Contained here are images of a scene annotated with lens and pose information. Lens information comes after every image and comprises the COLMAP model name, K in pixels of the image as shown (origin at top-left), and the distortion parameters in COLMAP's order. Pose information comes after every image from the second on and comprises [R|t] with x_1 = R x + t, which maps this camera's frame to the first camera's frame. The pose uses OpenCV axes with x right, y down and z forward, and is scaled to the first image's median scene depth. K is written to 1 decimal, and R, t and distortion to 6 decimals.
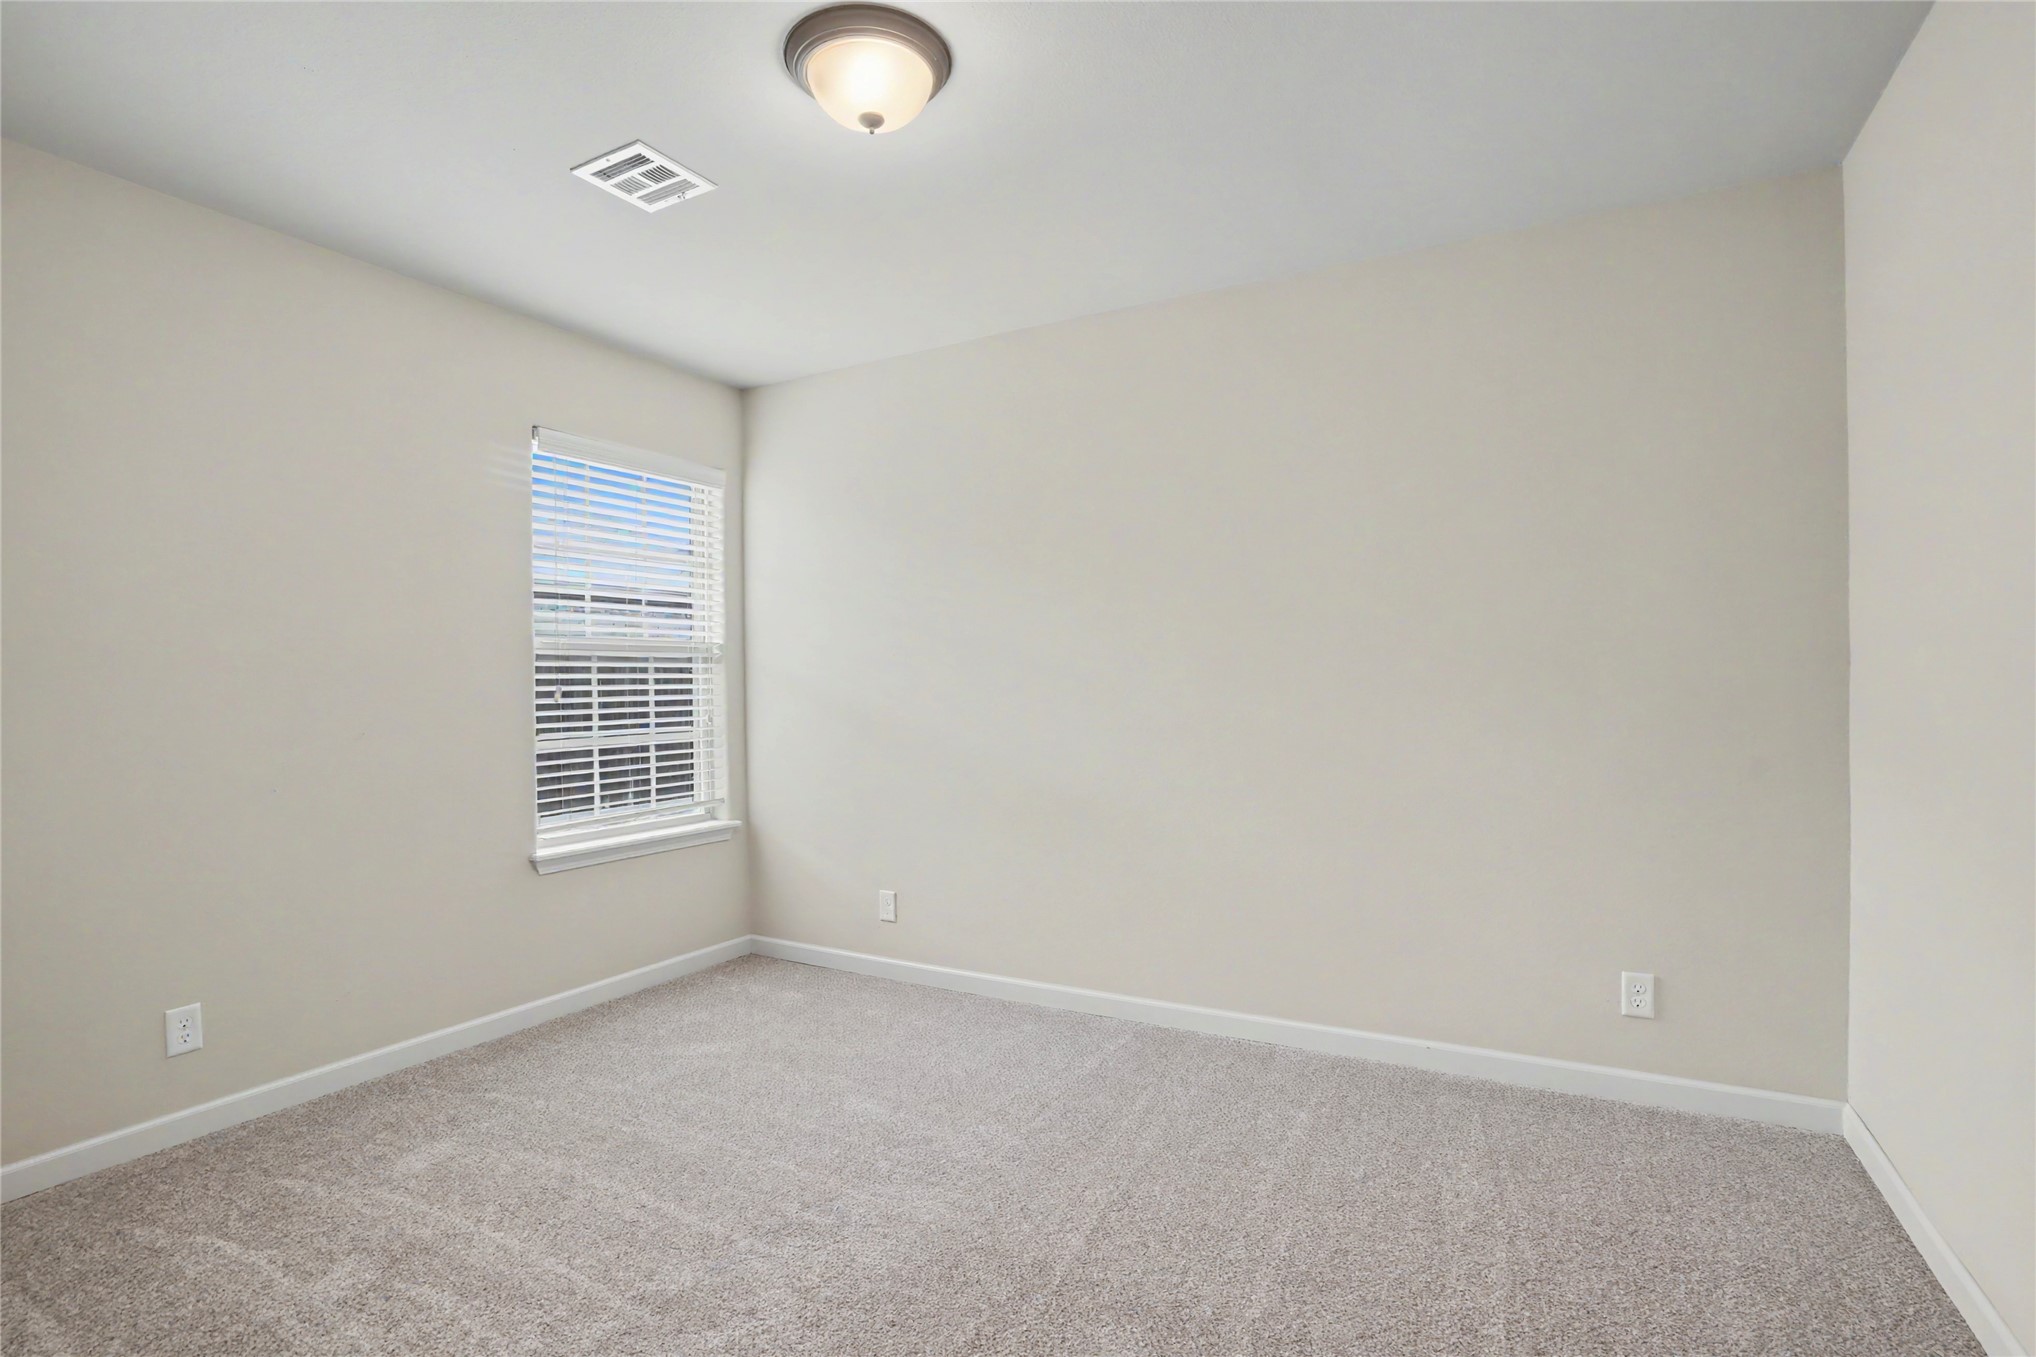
lens RADIAL K [[962.4, 0, 1018.0], [0, 962.4, 678.5], [0, 0, 1]] dist [-0.067205, 0.023818]
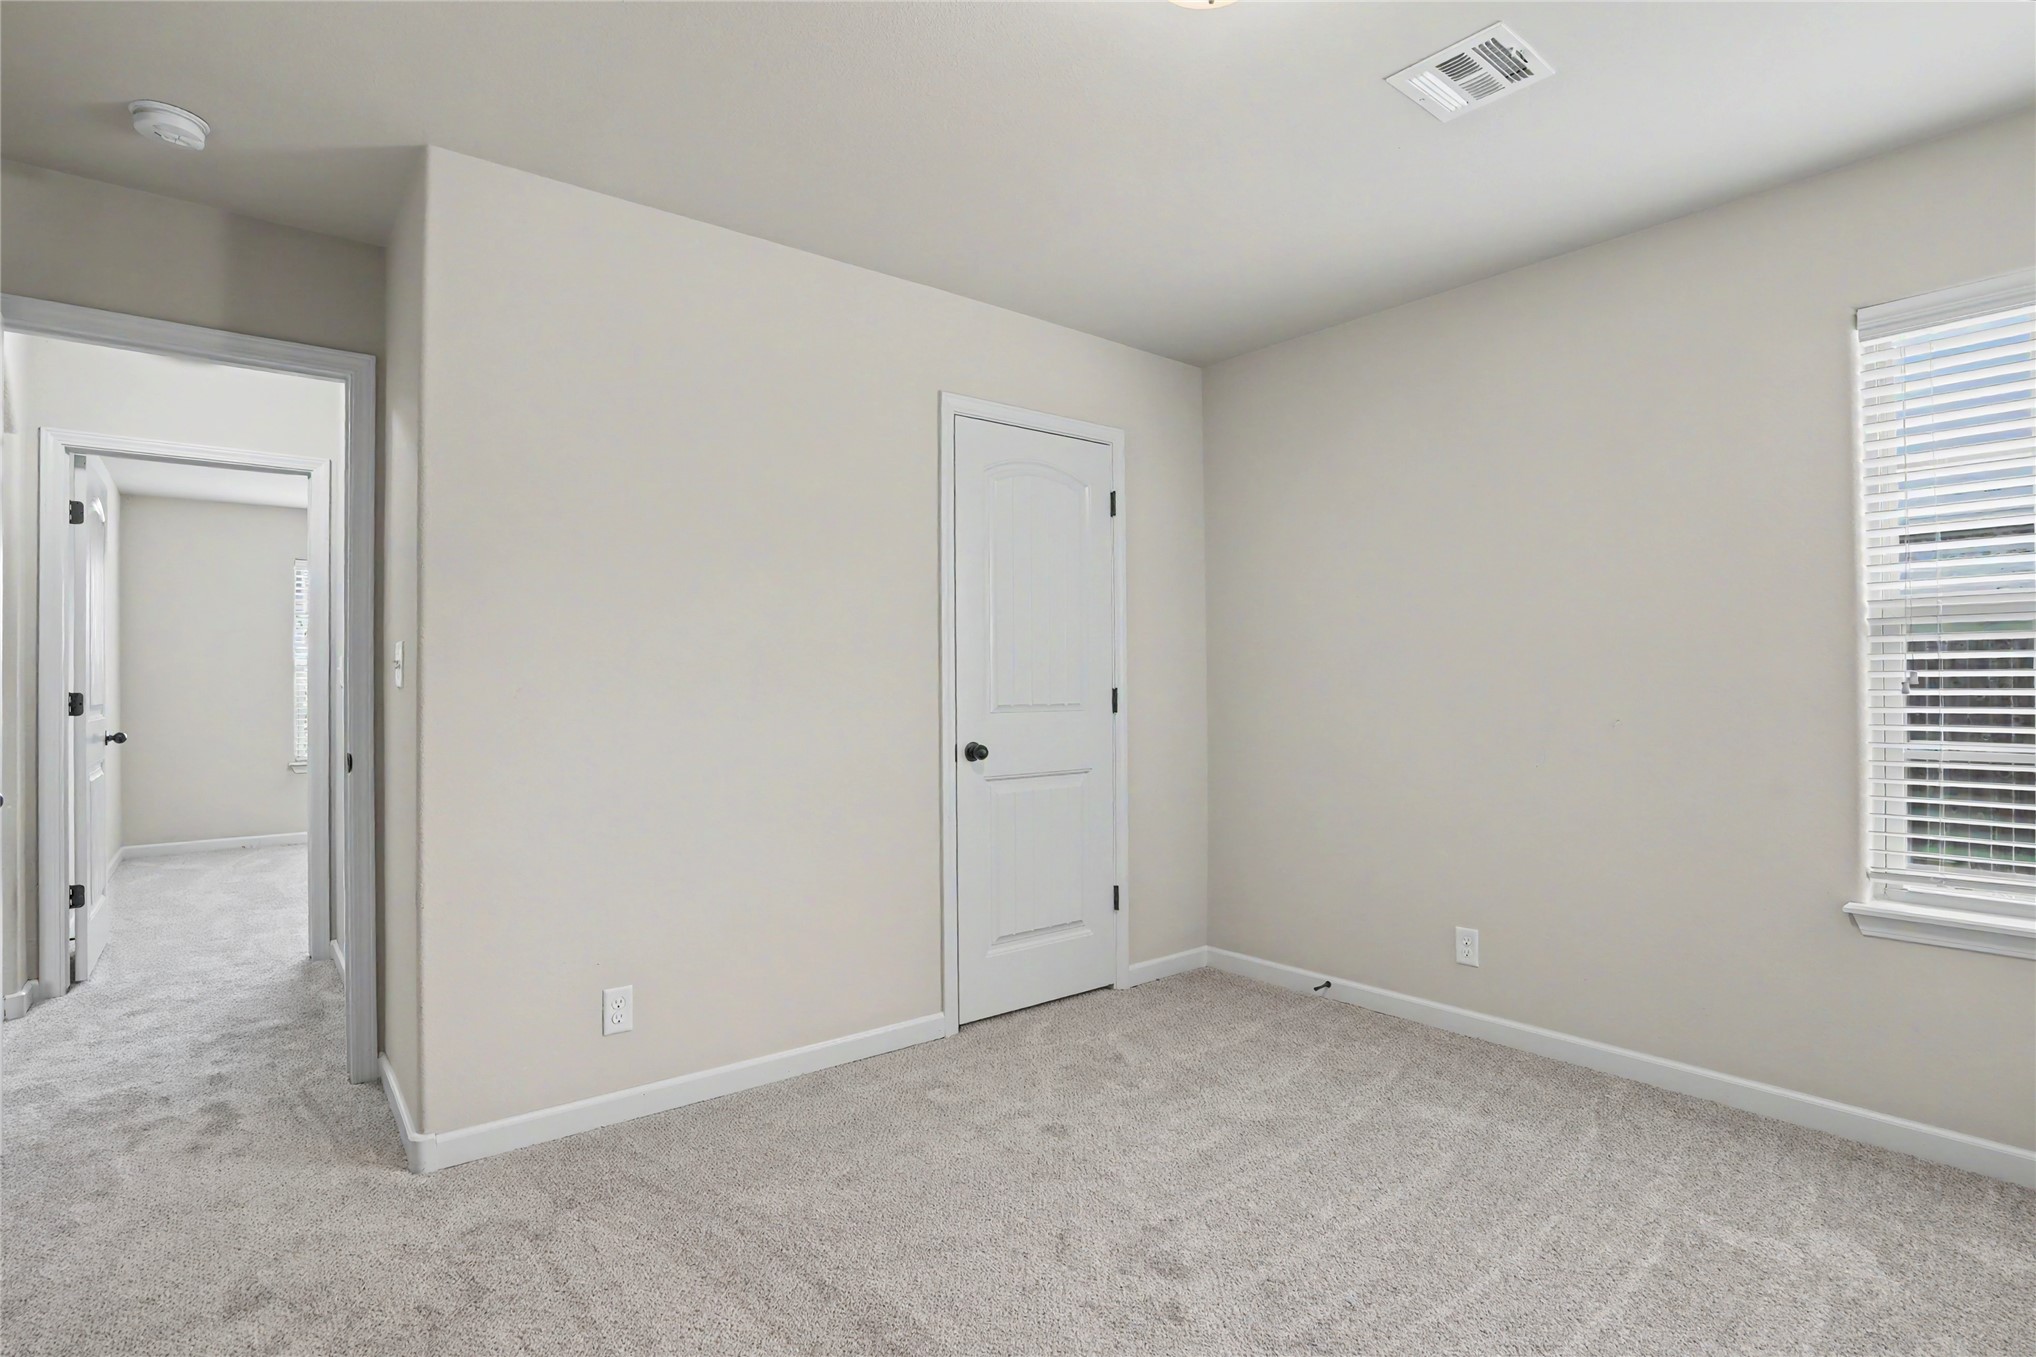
lens RADIAL K [[962.4, 0, 1018.0], [0, 962.4, 678.5], [0, 0, 1]] dist [-0.067205, 0.023818]
pose [[-0.360922, 0.002793, -0.932592, 0.517741], [0.009714, 0.999953, -0.000765, 0.010723], [0.932545, -0.009335, -0.360932, 0.902889]]
